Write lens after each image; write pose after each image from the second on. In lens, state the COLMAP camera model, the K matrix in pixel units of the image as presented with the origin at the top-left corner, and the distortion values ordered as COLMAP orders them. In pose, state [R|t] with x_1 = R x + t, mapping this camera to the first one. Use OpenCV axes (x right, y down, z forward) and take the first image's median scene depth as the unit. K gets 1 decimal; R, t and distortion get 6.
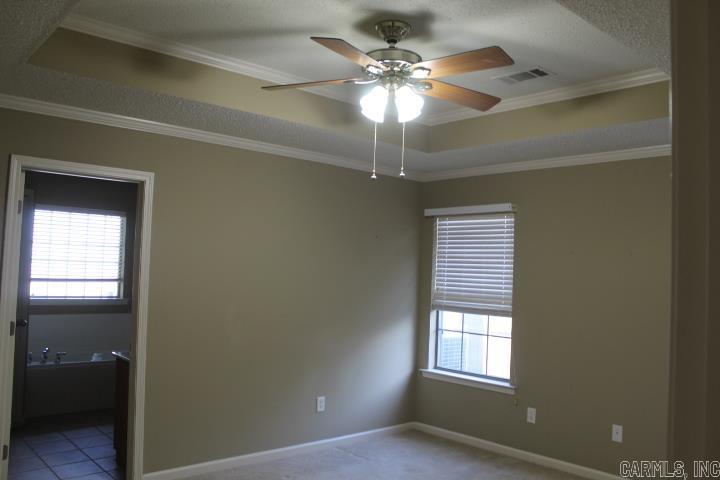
lens RADIAL K [[597.2, 0, 360.0], [0, 597.2, 240.0], [0, 0, 1]] dist [-0.155778, 0.133829]
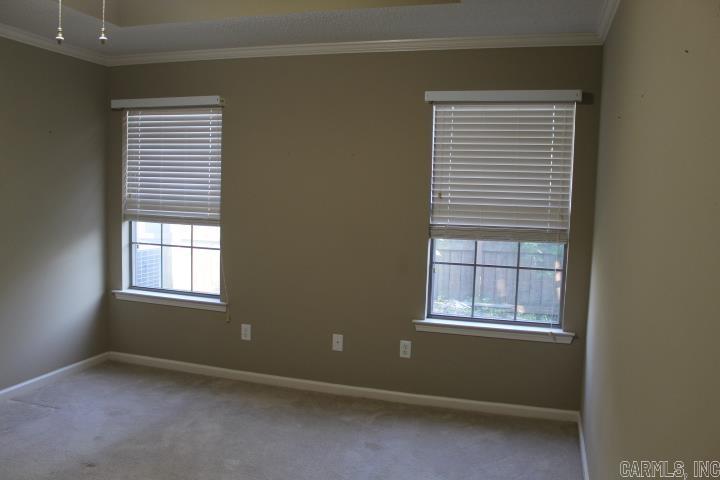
lens RADIAL K [[597.2, 0, 360.0], [0, 597.2, 240.0], [0, 0, 1]] dist [-0.155778, 0.133829]
pose [[0.858522, -0.056647, 0.509638, -0.017079], [-0.025833, 0.987839, 0.153318, 0.009119], [-0.512125, -0.144792, 0.846619, 0.129804]]
